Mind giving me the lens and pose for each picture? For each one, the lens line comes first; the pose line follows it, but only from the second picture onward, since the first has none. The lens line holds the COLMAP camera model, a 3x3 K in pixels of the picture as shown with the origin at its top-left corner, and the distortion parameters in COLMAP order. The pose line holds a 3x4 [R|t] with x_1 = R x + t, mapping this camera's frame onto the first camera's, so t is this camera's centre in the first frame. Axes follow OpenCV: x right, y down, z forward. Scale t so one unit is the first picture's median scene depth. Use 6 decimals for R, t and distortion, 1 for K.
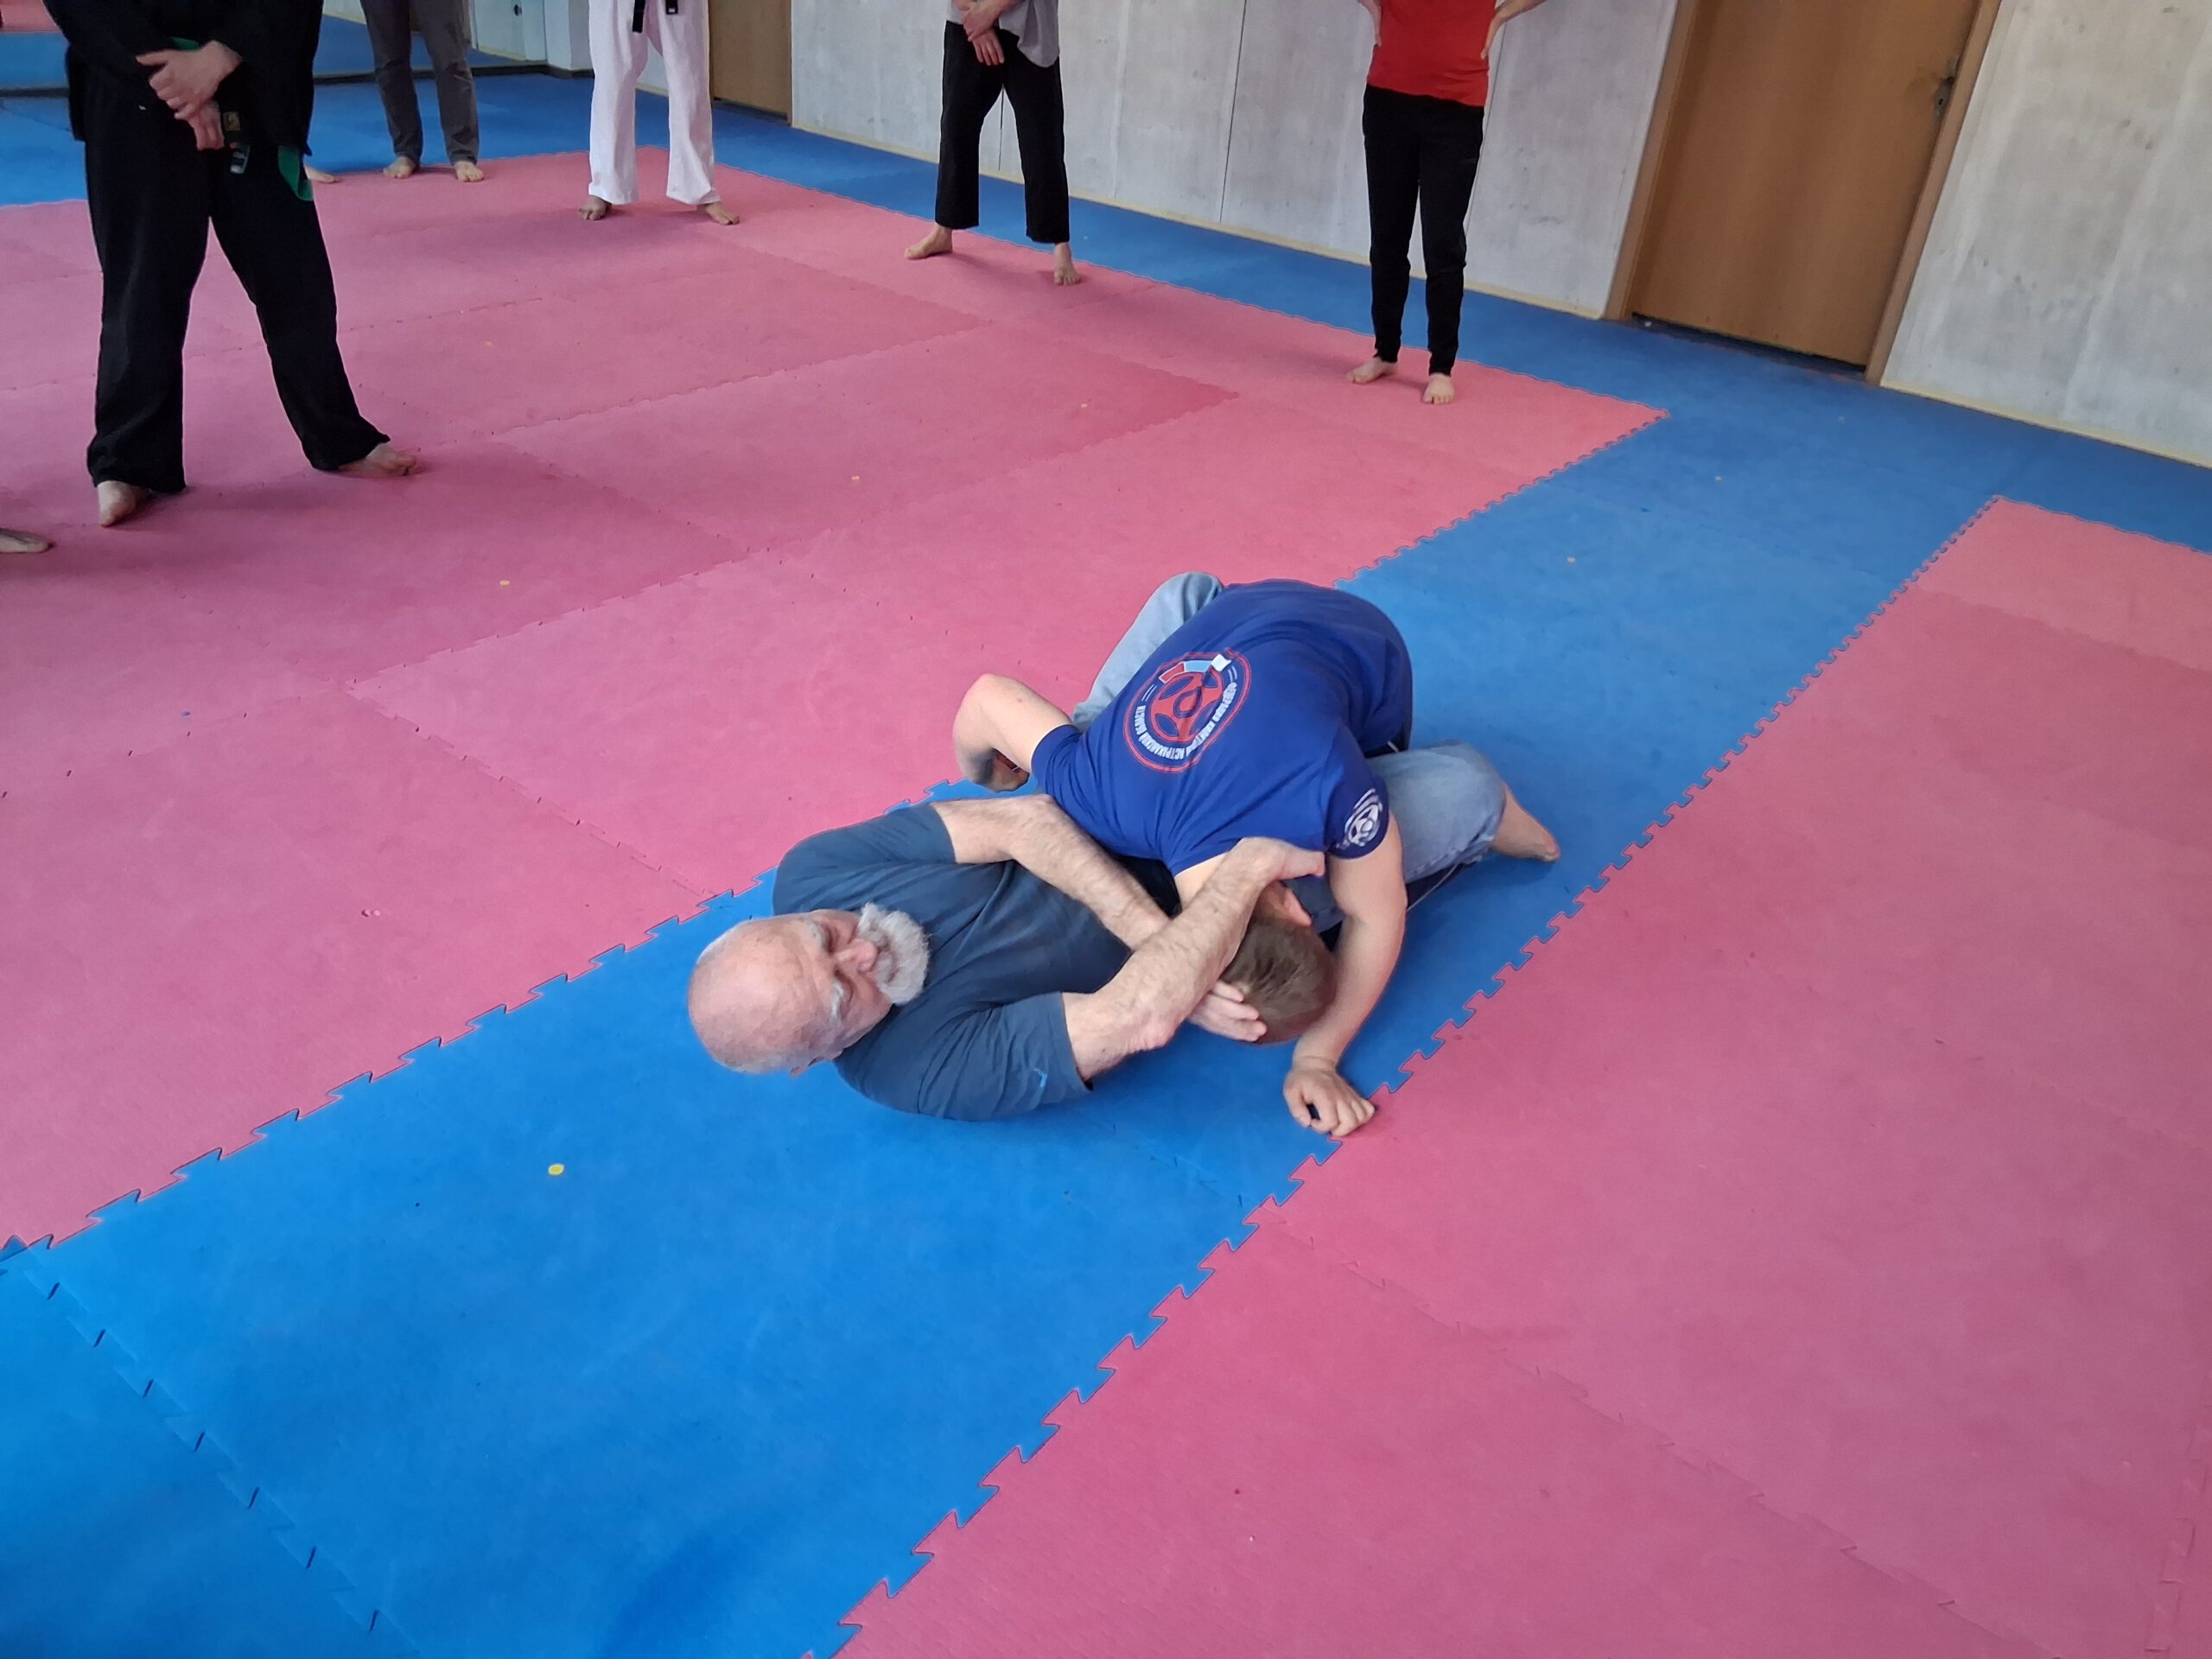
lens RADIAL K [[1669.0, 0, 1106.0], [0, 1669.0, 829.5], [0, 0, 1]] dist [0.126351, -0.204907]
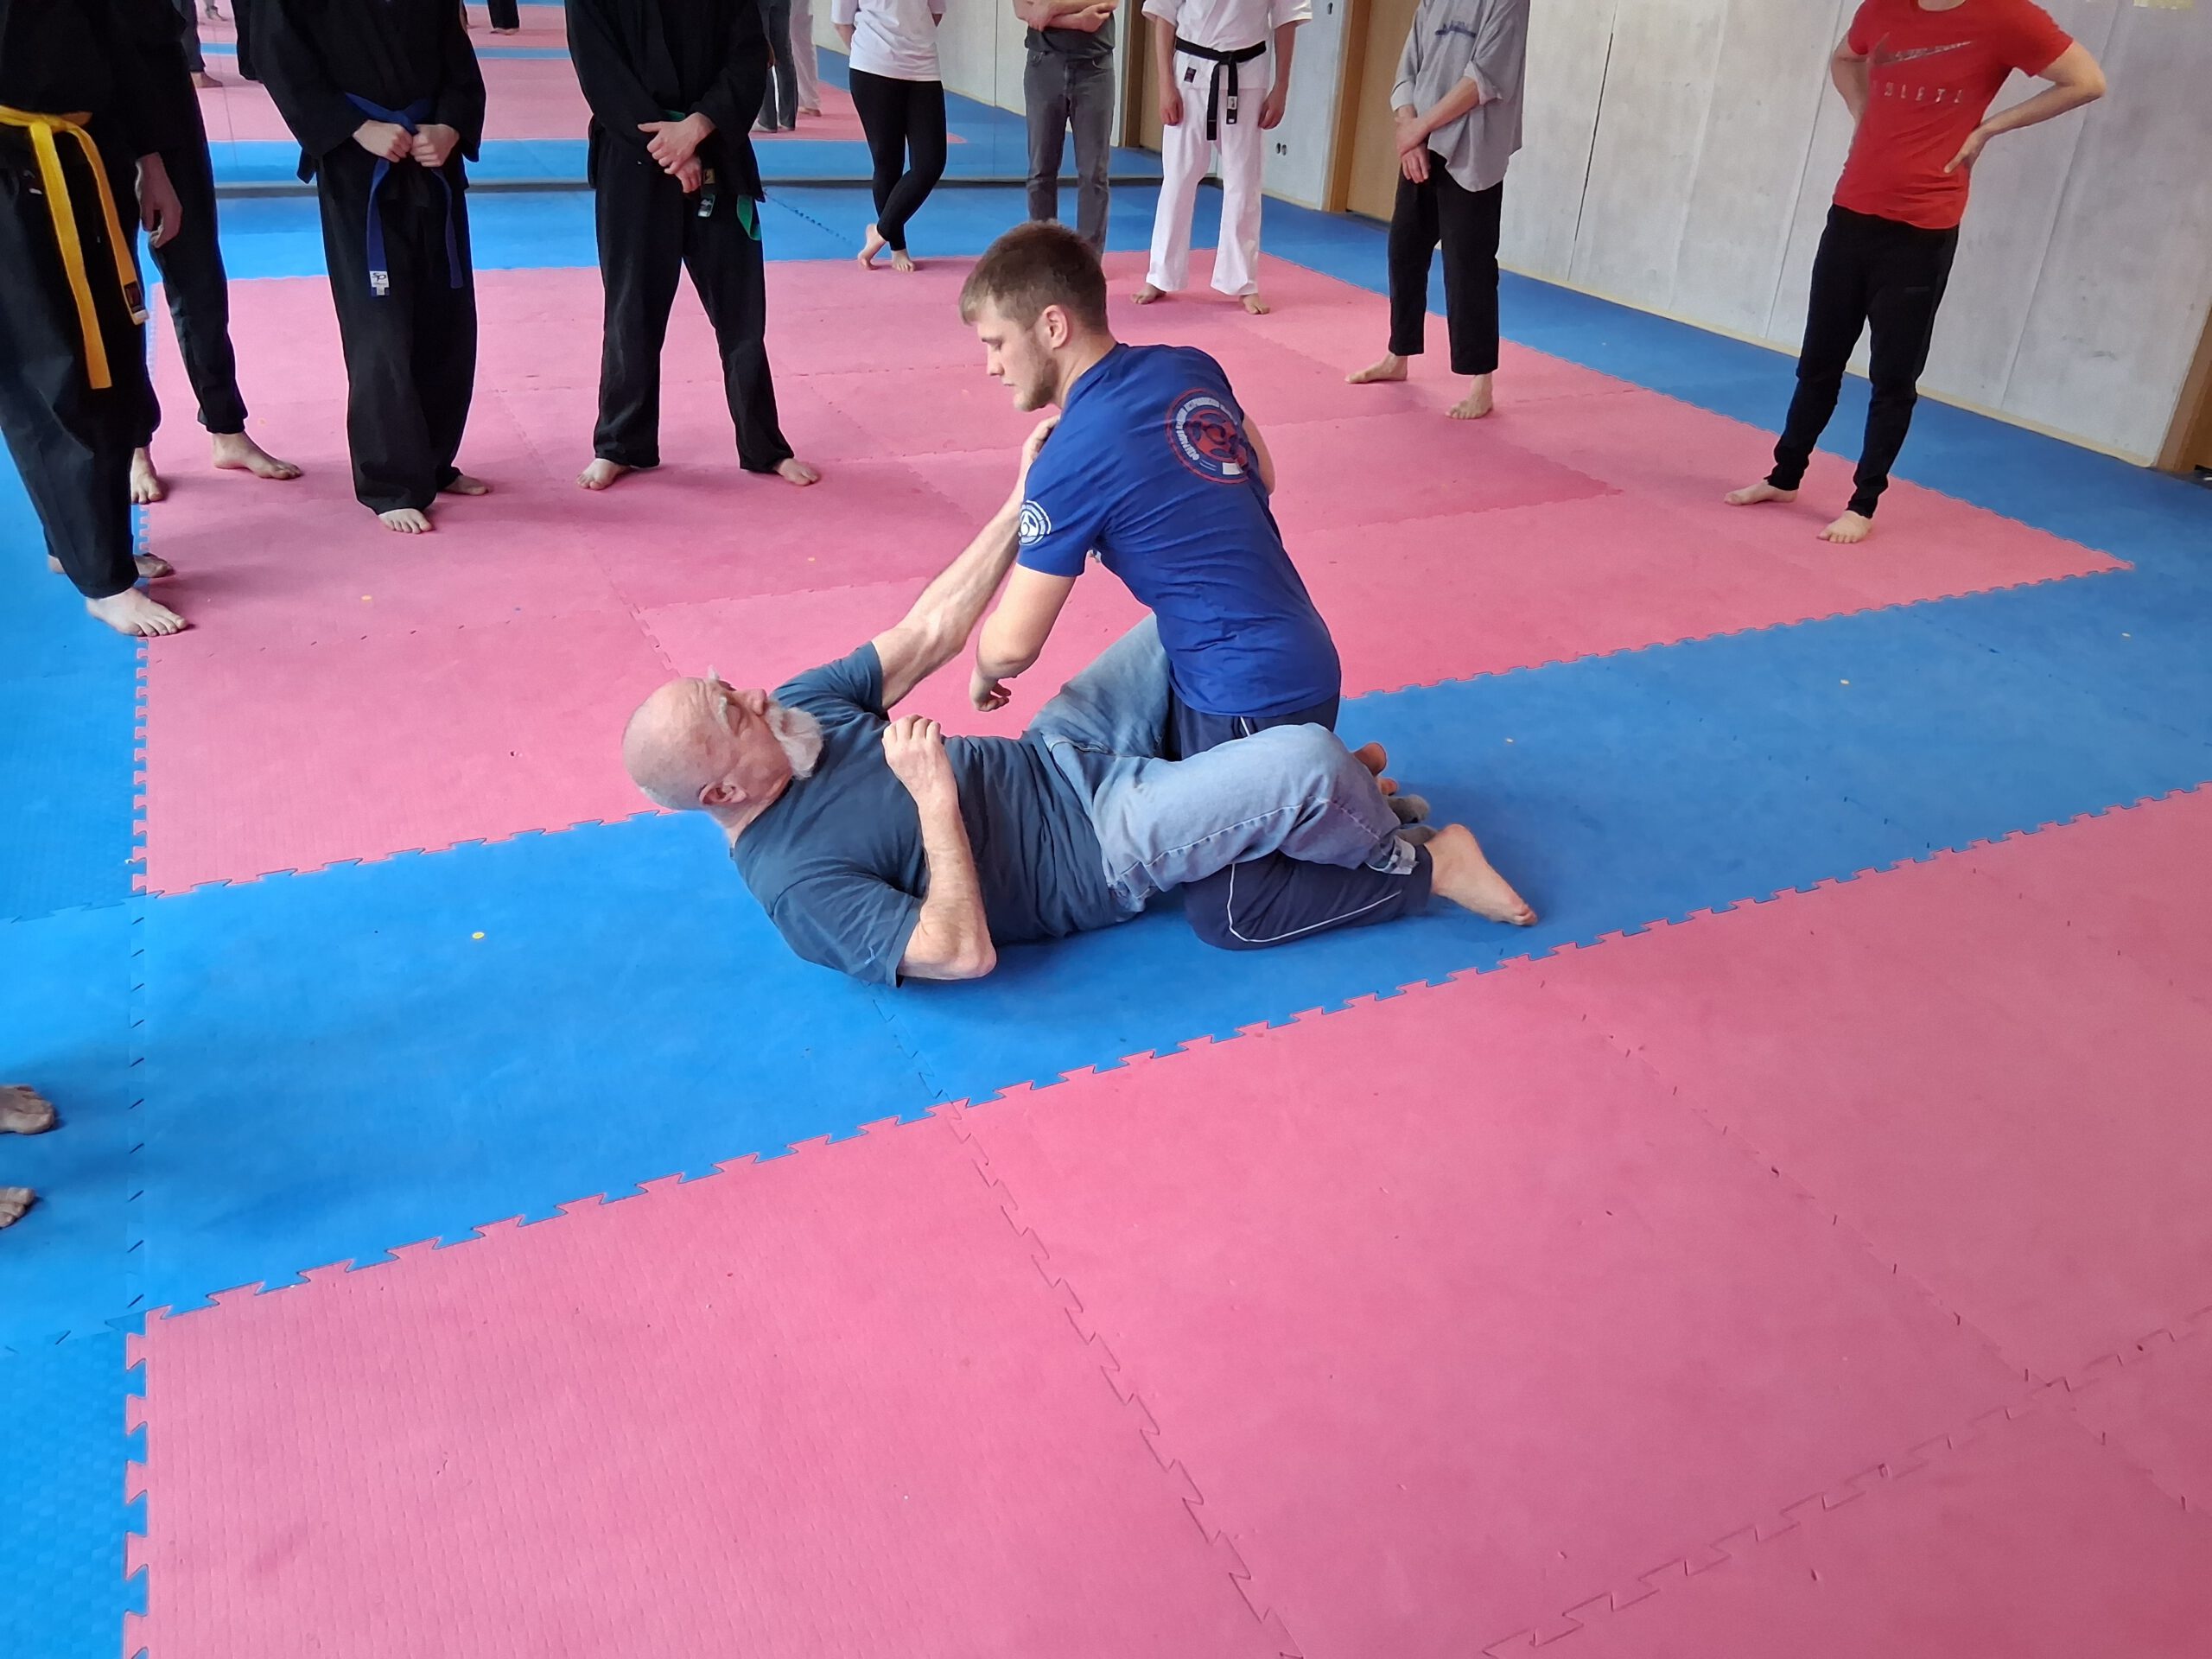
lens RADIAL K [[1696.2, 0, 1106.0], [0, 1696.2, 829.5], [0, 0, 1]] dist [0.108097, -0.178798]
pose [[0.891645, 0.178848, -0.415911, 0.313955], [-0.209223, 0.977461, -0.028217, 0.028576], [0.401490, 0.112178, 0.908967, -0.005038]]
